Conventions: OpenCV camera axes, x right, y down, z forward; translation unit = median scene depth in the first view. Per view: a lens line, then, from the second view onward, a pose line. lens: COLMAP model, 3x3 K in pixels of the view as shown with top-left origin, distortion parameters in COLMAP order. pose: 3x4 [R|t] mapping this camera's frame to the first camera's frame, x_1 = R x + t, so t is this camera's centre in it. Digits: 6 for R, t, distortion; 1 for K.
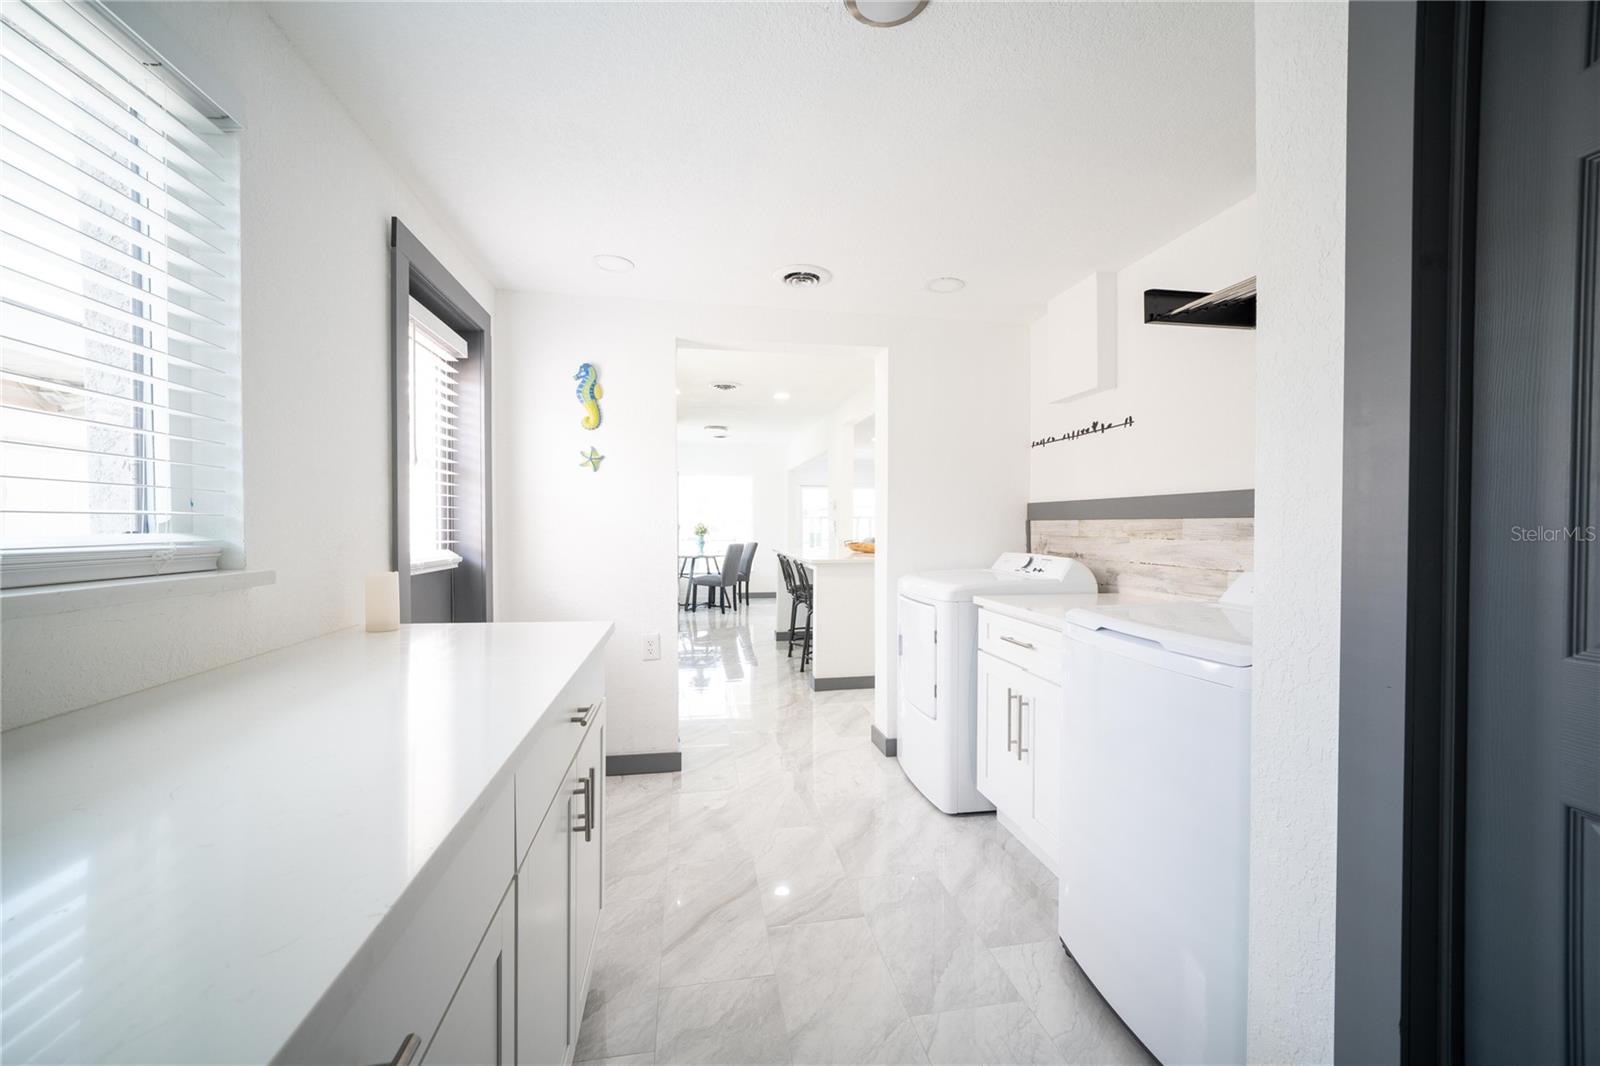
lens RADIAL K [[642.2, 0, 799.9], [0, 642.2, 529.6], [0, 0, 1]] dist [0.008823, 0.000683]
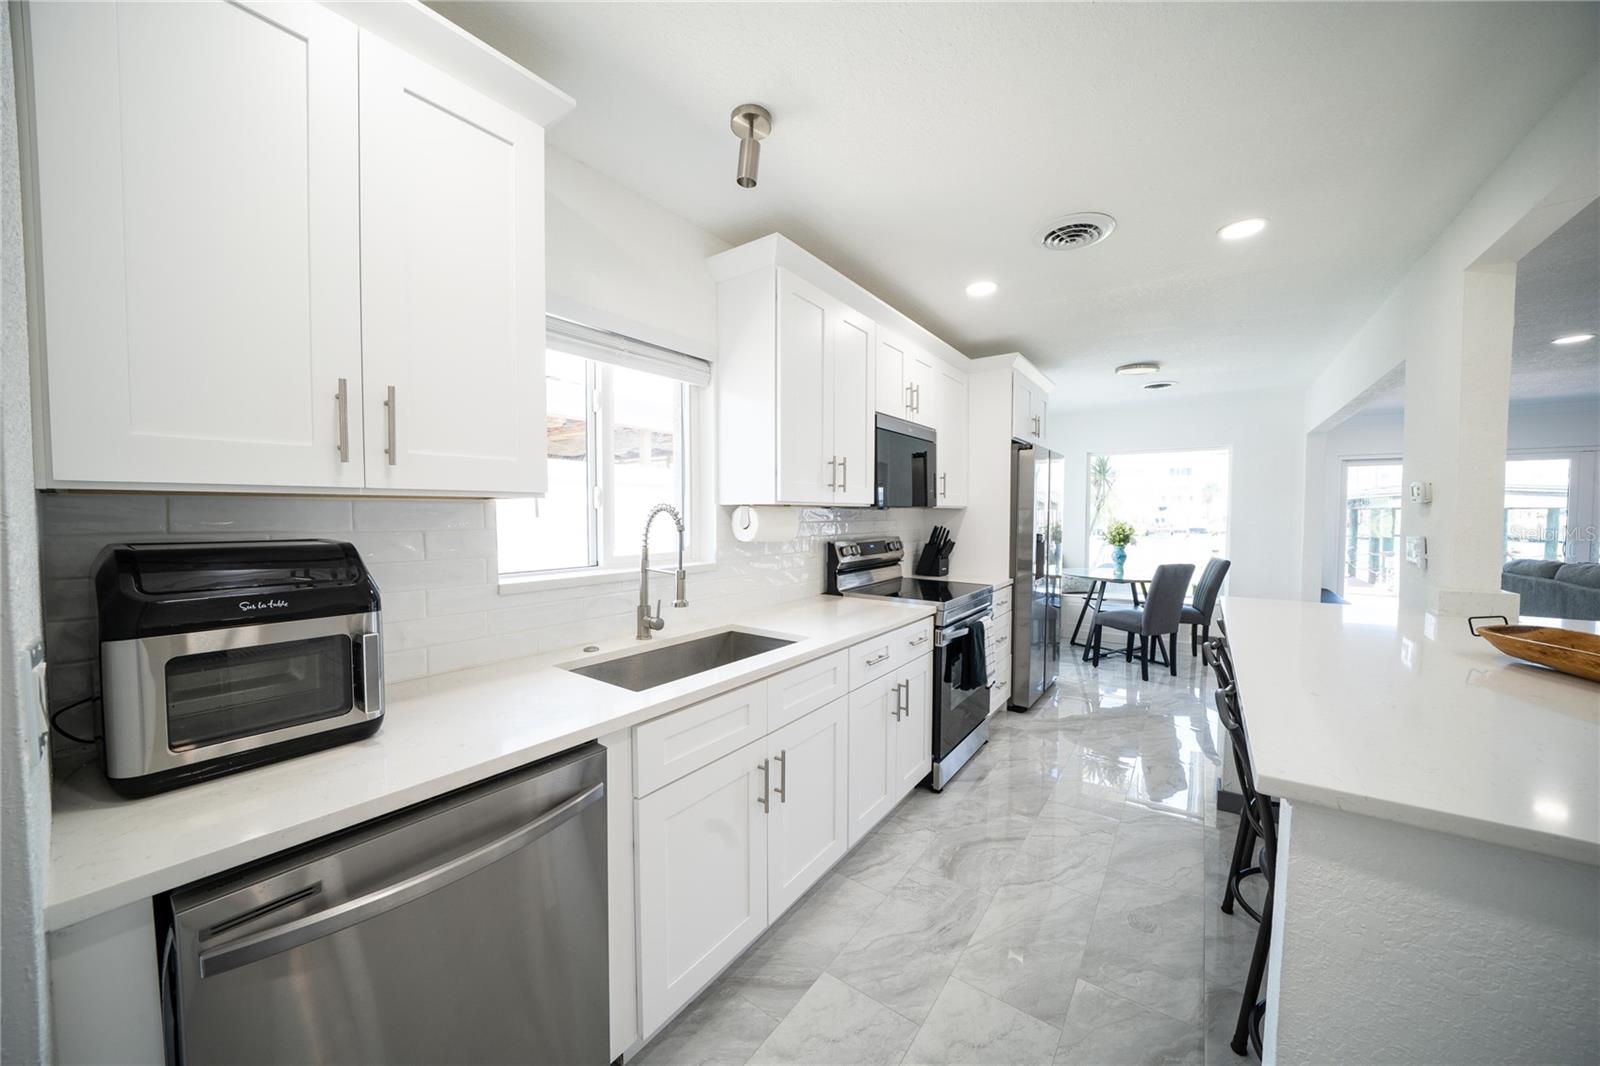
lens RADIAL K [[551.3, 0, 812.9], [0, 551.3, 536.1], [0, 0, 1]] dist [-0.020724, 0.001160]
pose [[0.699837, 0.028222, -0.713745, 0.067577], [-0.004335, 0.999369, 0.035266, -0.056459], [0.714290, -0.021587, 0.699517, 1.252785]]
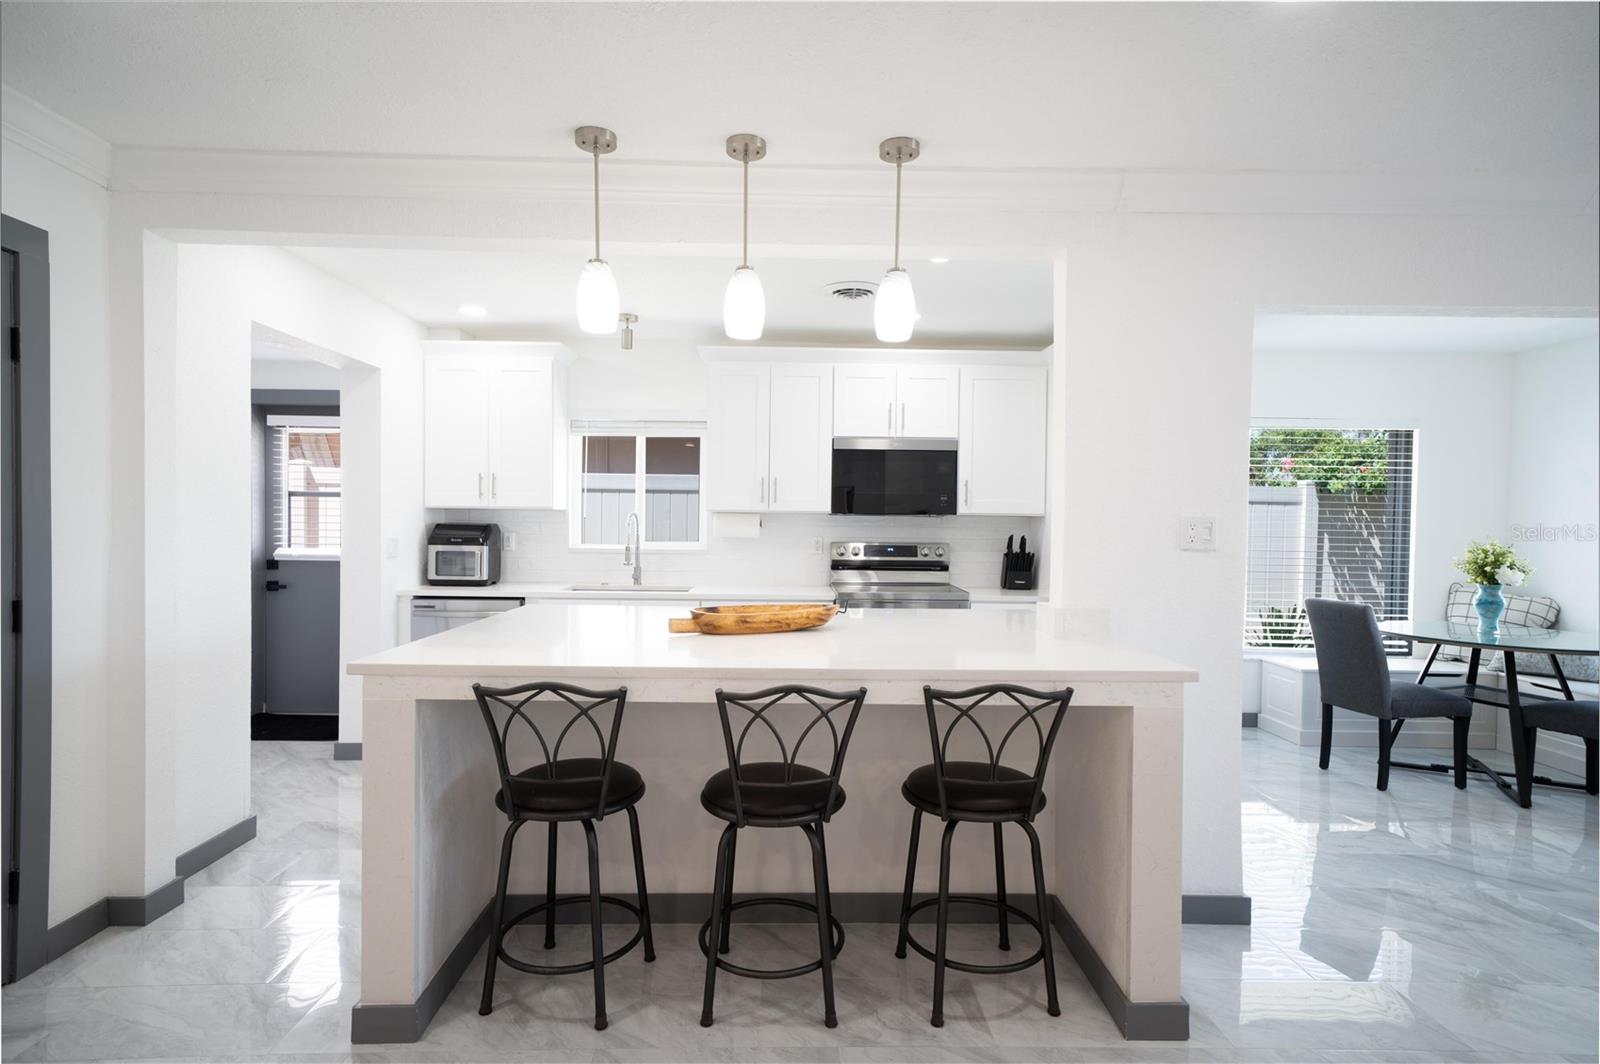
lens RADIAL K [[809.7, 0, 798.9], [0, 809.7, 536.1], [0, 0, 1]] dist [0.007934, -0.000880]
pose [[-0.132196, 0.016954, -0.991079, 1.223124], [-0.020230, 0.999599, 0.019798, -0.059891], [0.991017, 0.022667, -0.131800, 2.192212]]
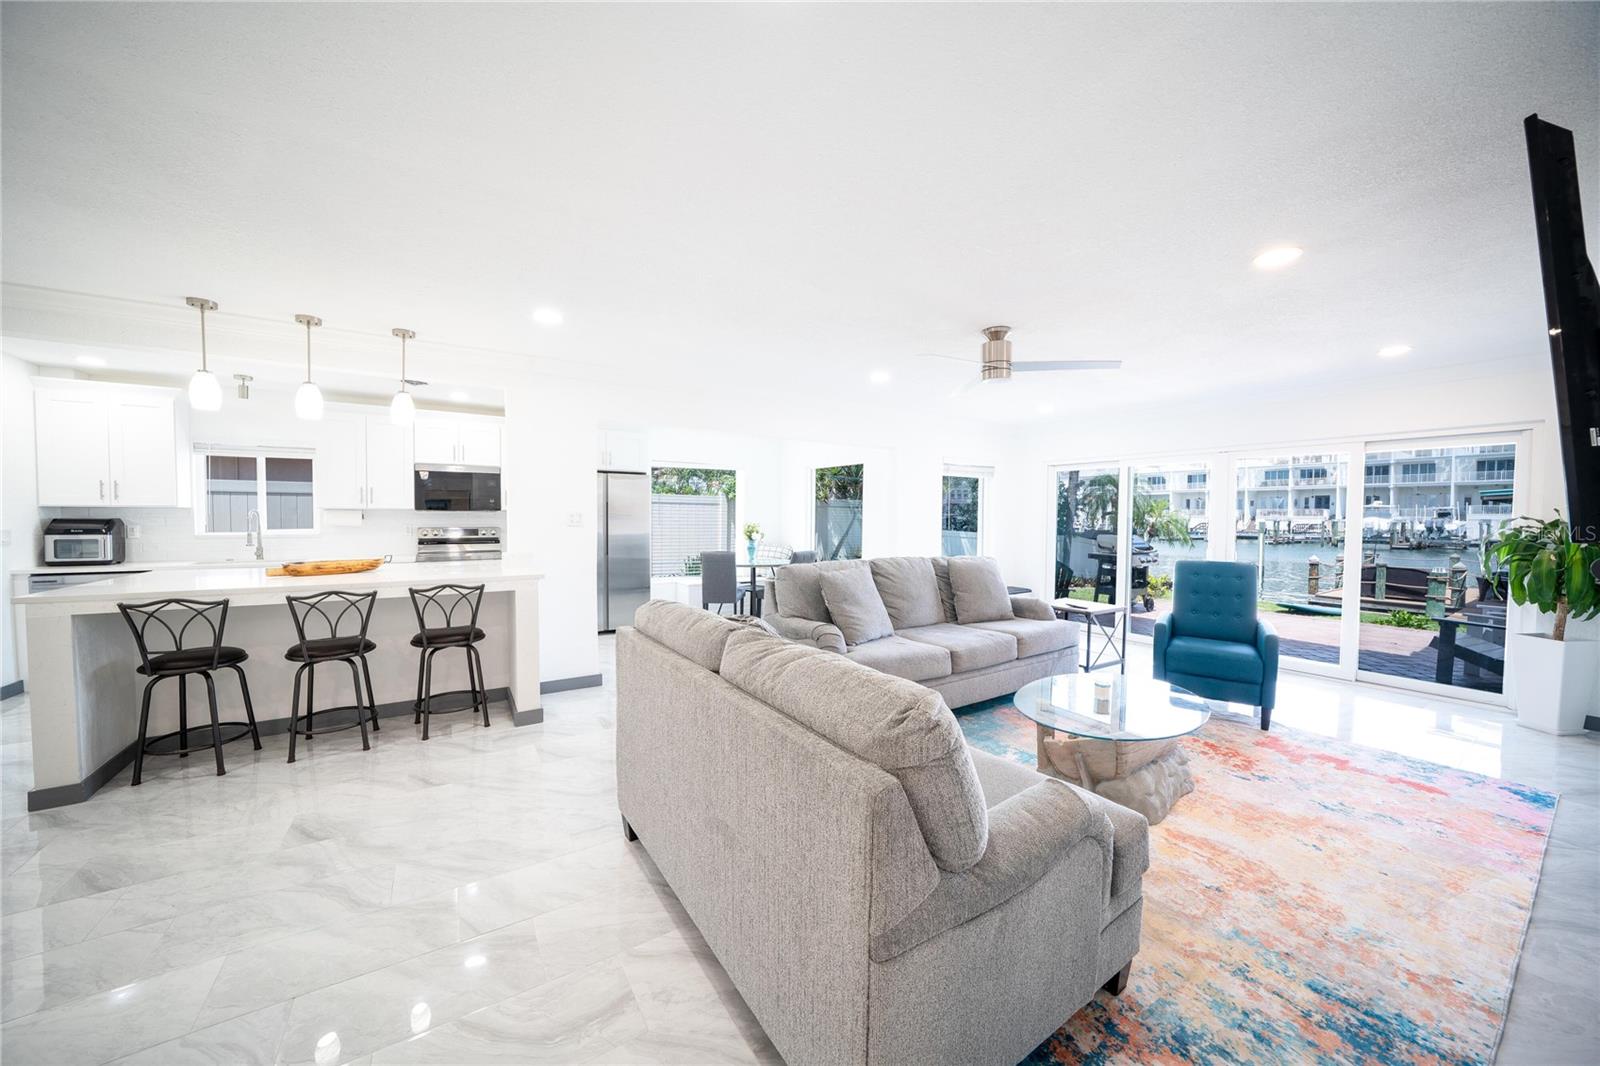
lens RADIAL K [[551.3, 0, 794.2], [0, 551.3, 533.3], [0, 0, 1]] dist [-0.020724, 0.001160]
pose [[0.410742, 0.029819, -0.911264, 1.800635], [-0.012810, 0.999555, 0.026934, -0.062020], [0.911662, 0.000611, 0.410941, 2.465263]]
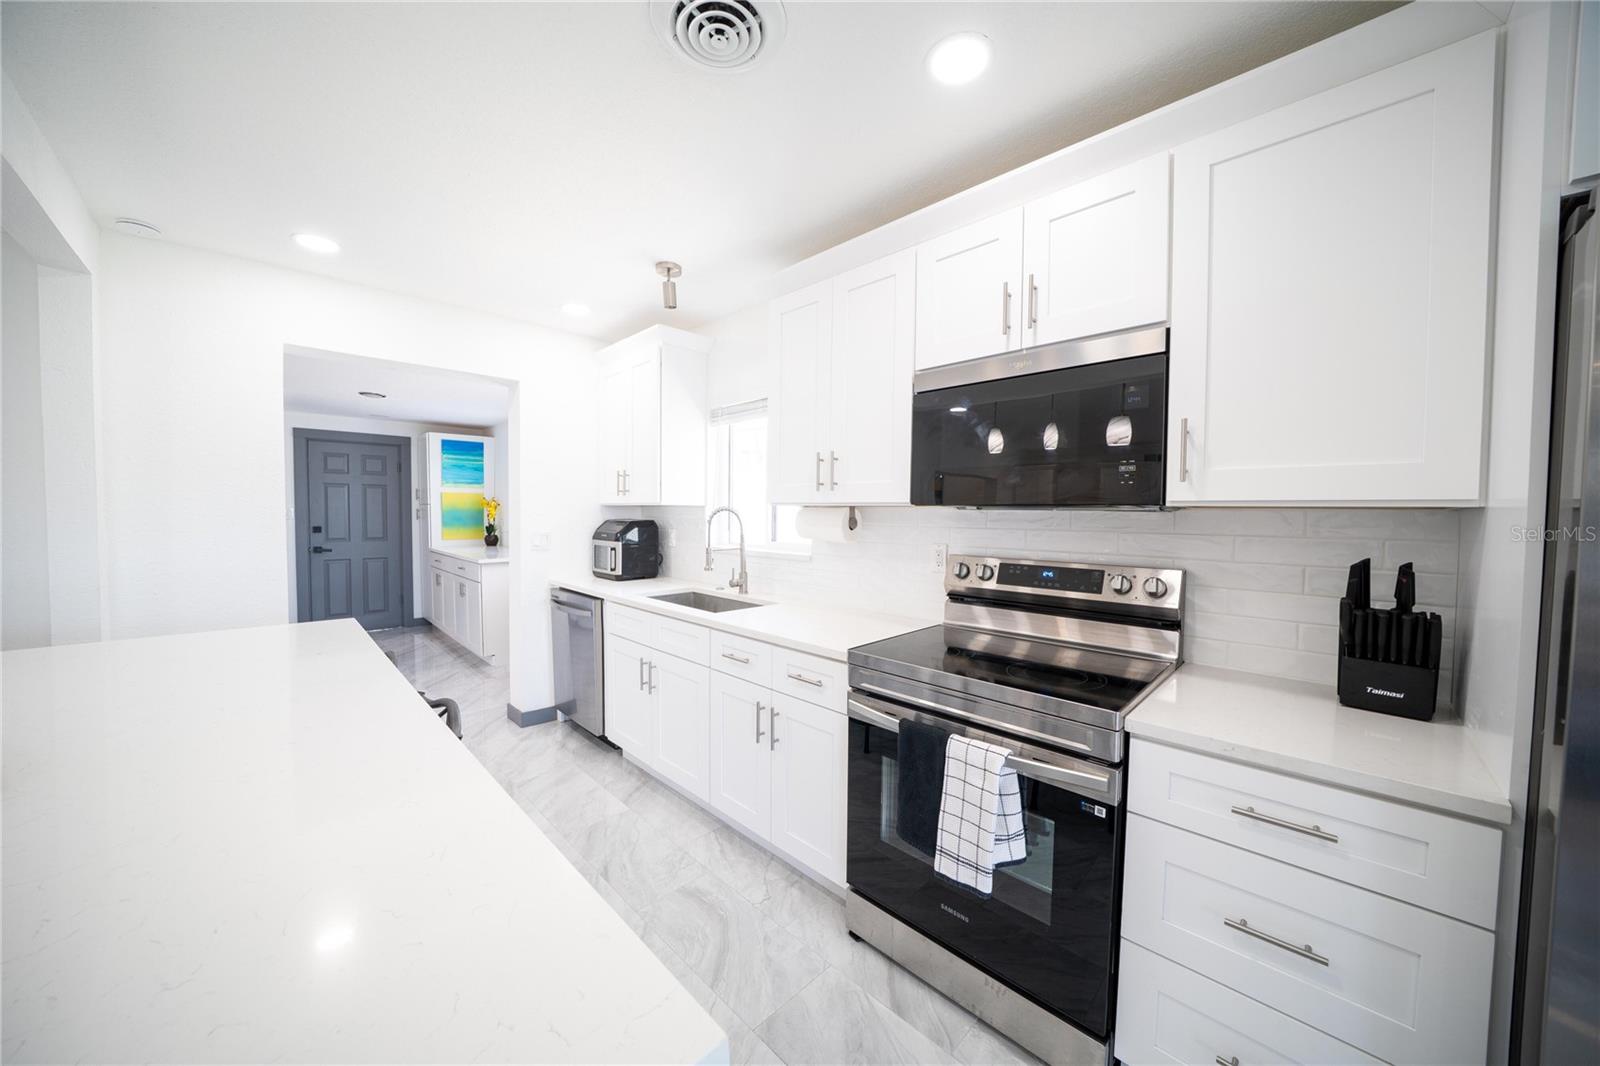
lens RADIAL K [[551.3, 0, 801.5], [0, 551.3, 534.7], [0, 0, 1]] dist [-0.020724, 0.001160]
pose [[-0.817276, 0.015892, -0.576028, -0.041524], [-0.014802, 0.998711, 0.048554, -0.071104], [0.576057, 0.048208, -0.815987, 2.524134]]
